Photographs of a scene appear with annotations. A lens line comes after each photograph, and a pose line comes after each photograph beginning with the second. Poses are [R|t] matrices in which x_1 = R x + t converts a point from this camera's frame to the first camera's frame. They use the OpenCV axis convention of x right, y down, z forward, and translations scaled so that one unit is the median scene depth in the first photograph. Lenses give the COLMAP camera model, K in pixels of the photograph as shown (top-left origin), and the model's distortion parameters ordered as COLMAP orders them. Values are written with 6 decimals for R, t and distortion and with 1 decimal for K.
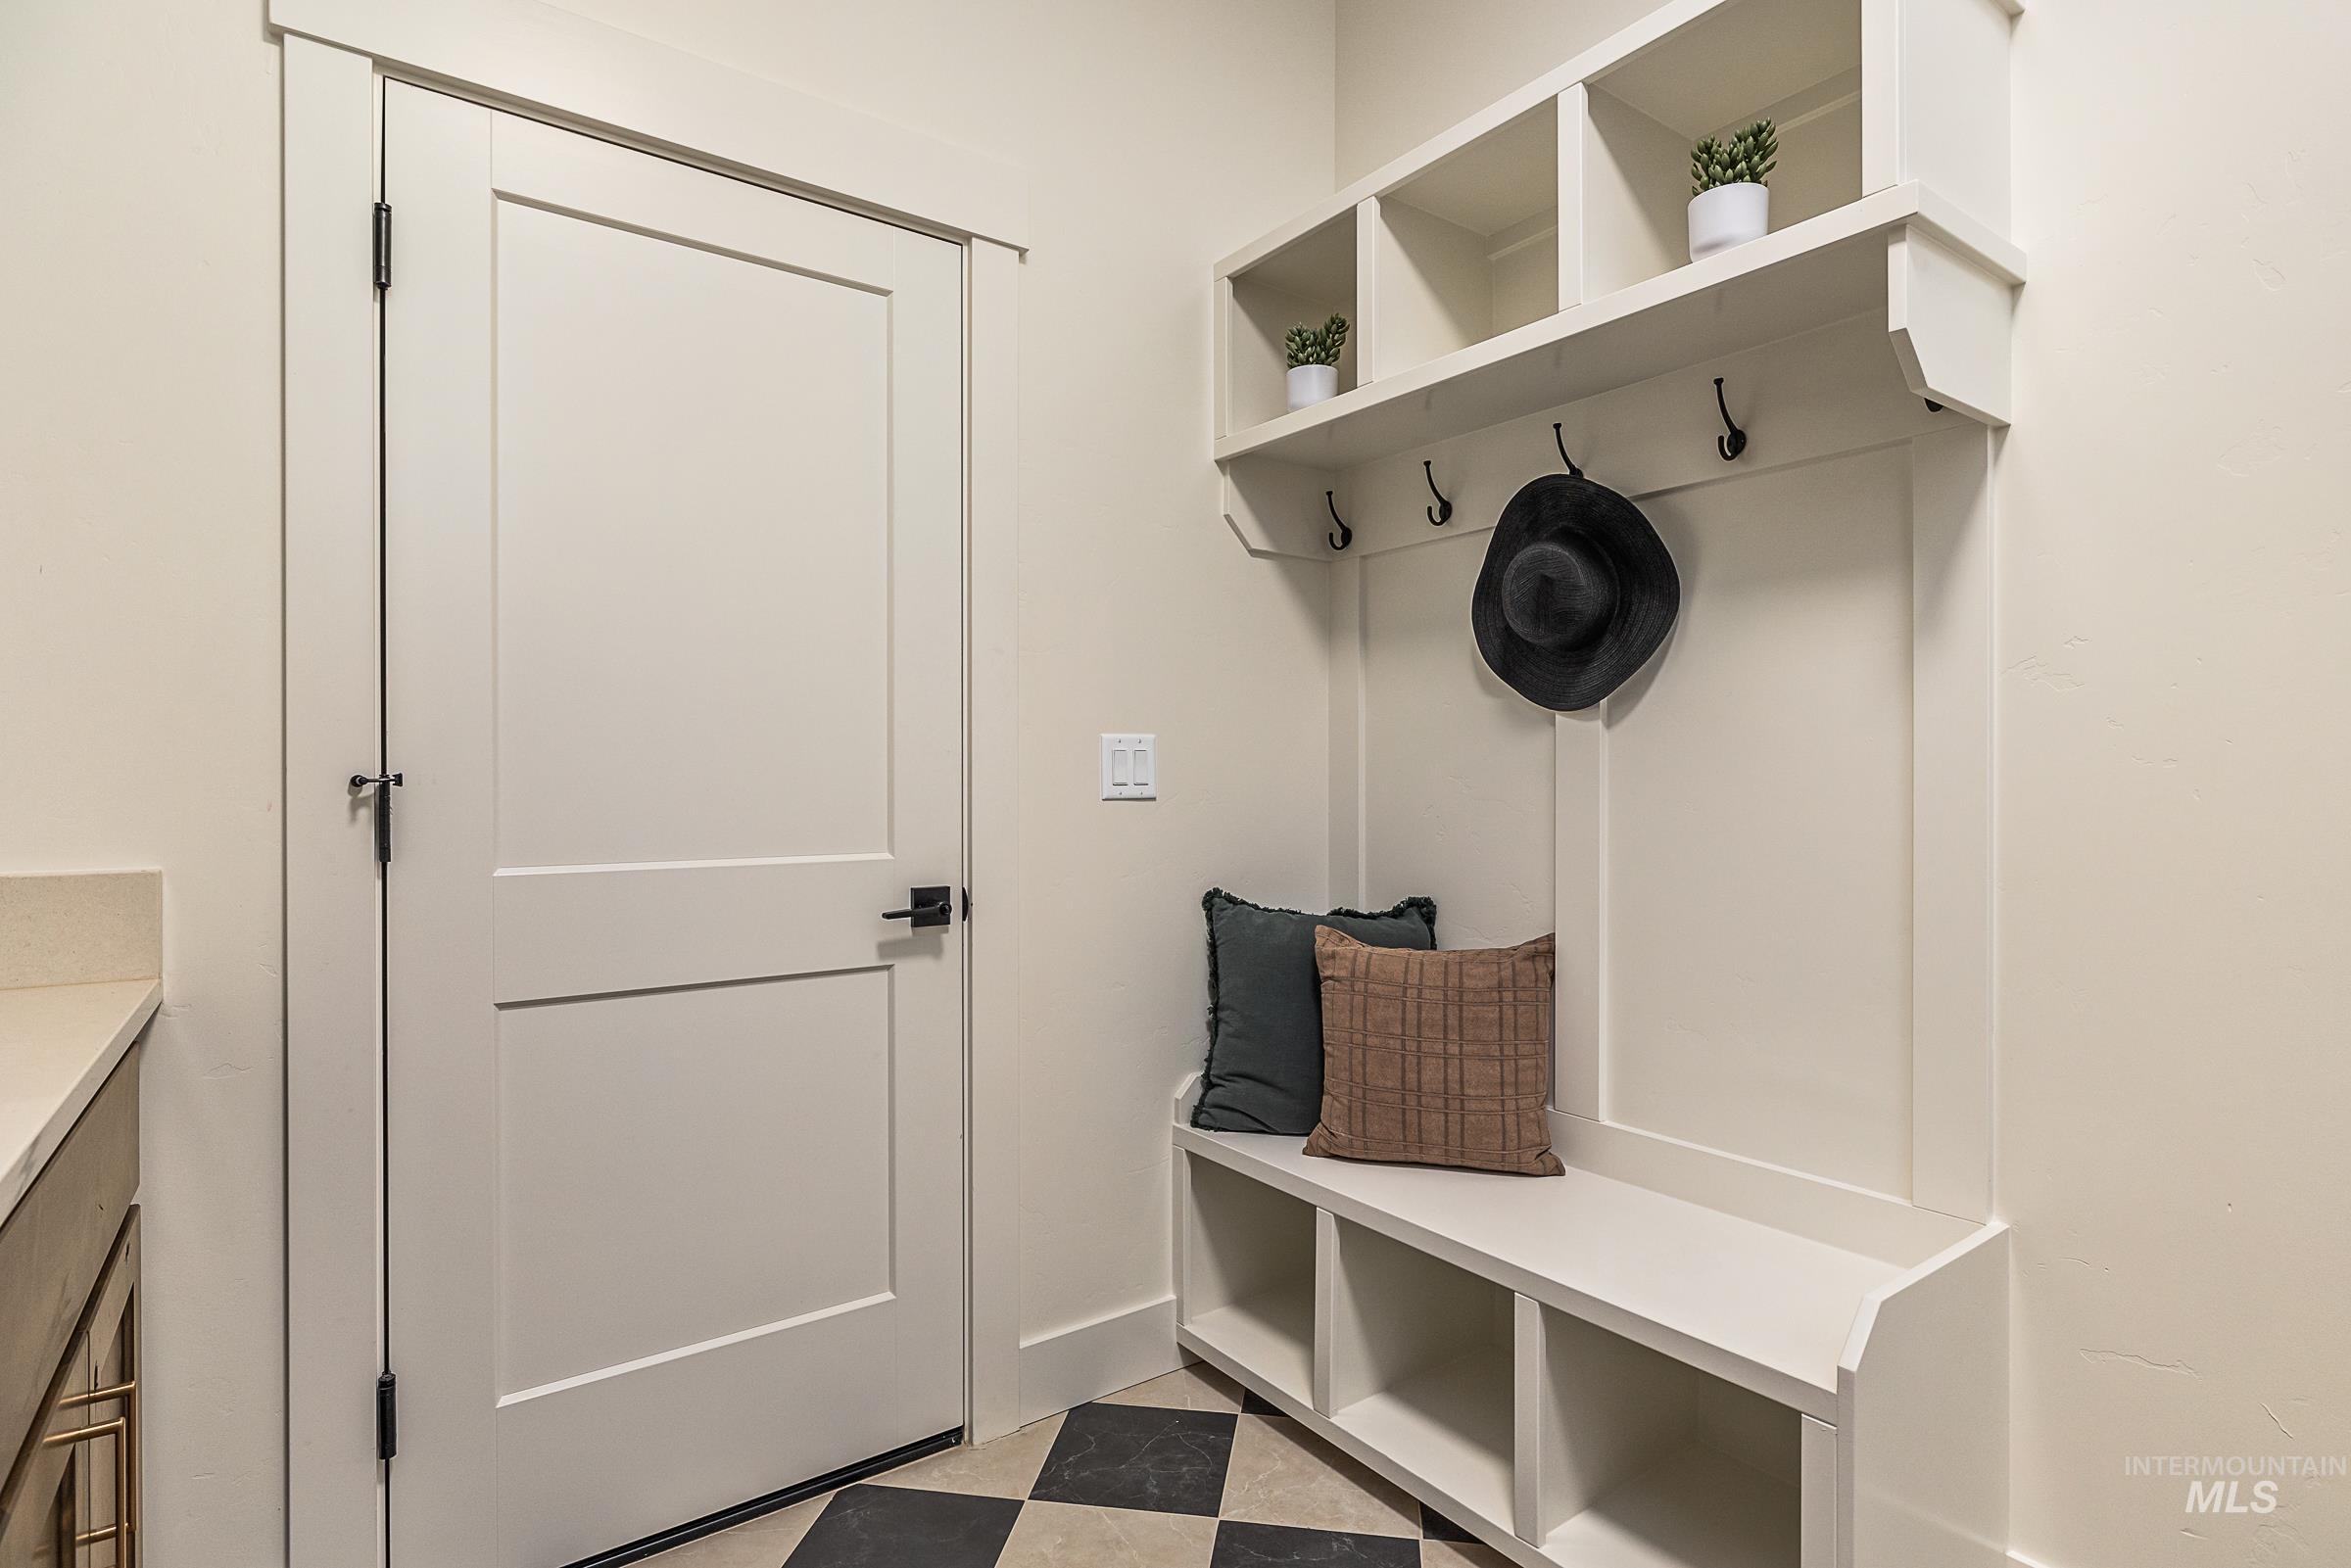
lens RADIAL K [[1182.2, 0, 1184.0], [0, 1182.2, 790.2], [0, 0, 1]] dist [-0.001003, -0.000607]
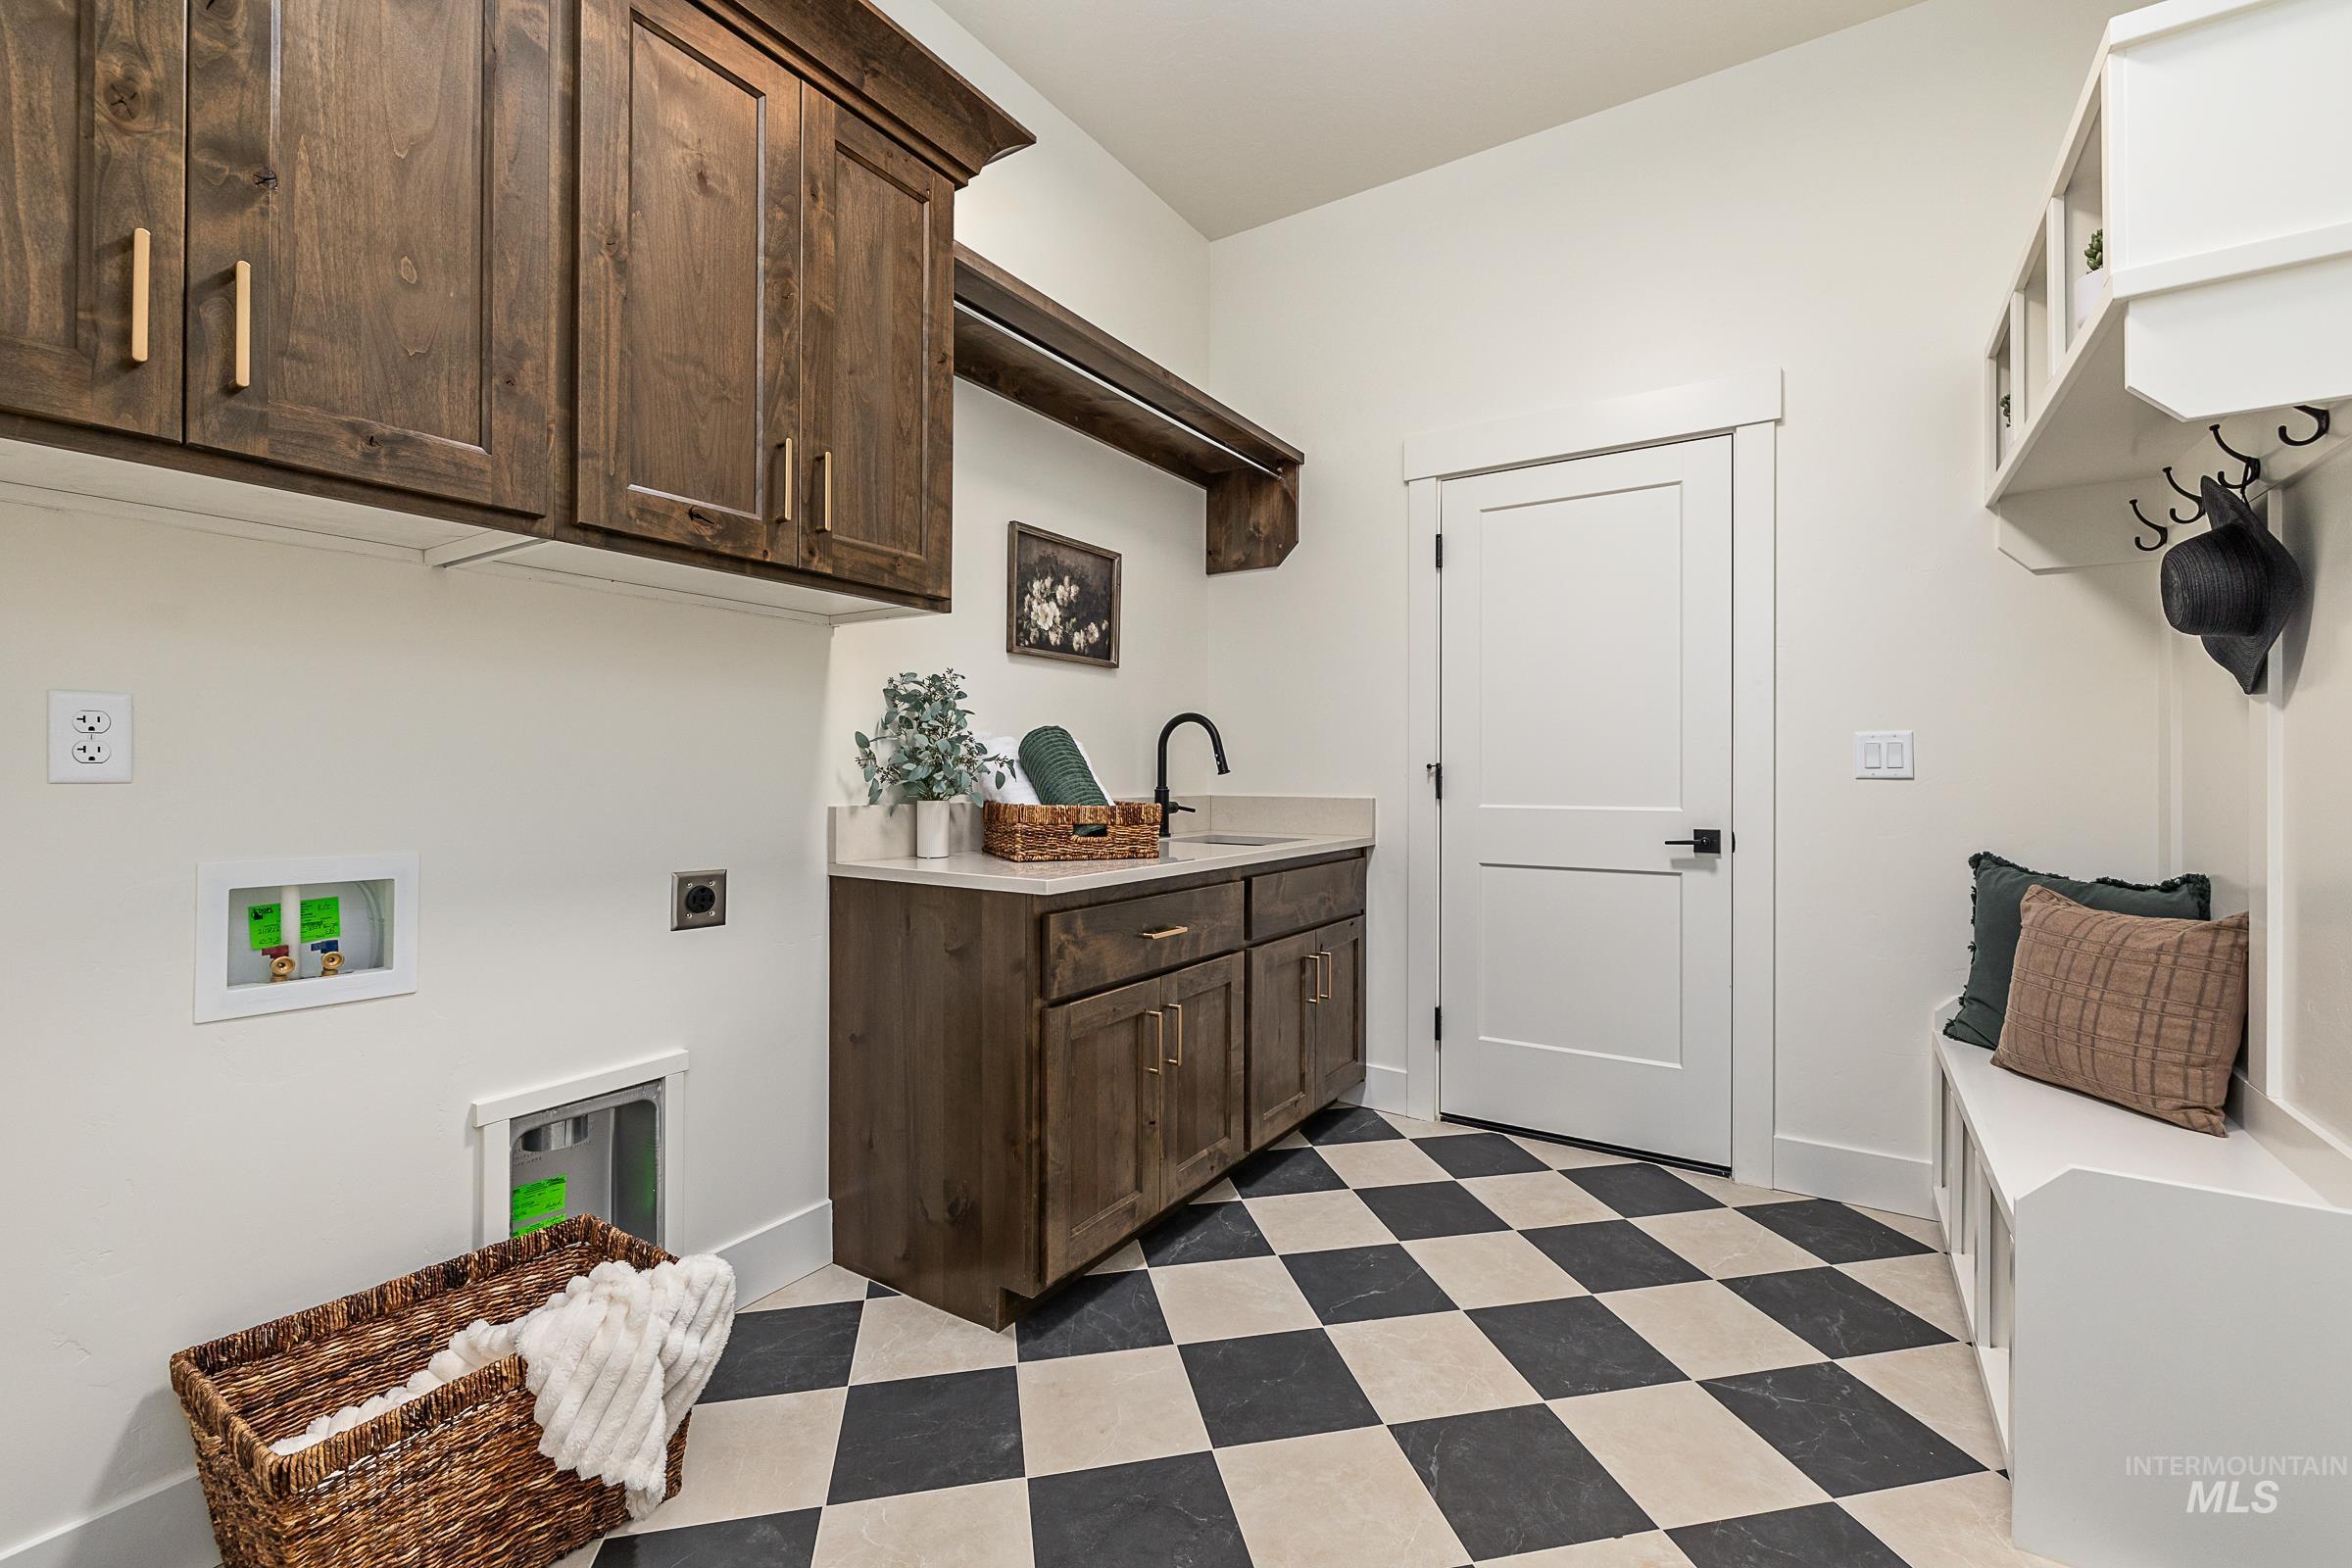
lens RADIAL K [[1003.7, 0, 1163.9], [0, 1003.7, 774.4], [0, 0, 1]] dist [-0.001091, -0.000315]
pose [[0.336071, 0.002589, -0.941833, 0.845999], [-0.010426, 0.999945, -0.000971, 0.014049], [0.941779, 0.010146, 0.336080, -0.189085]]
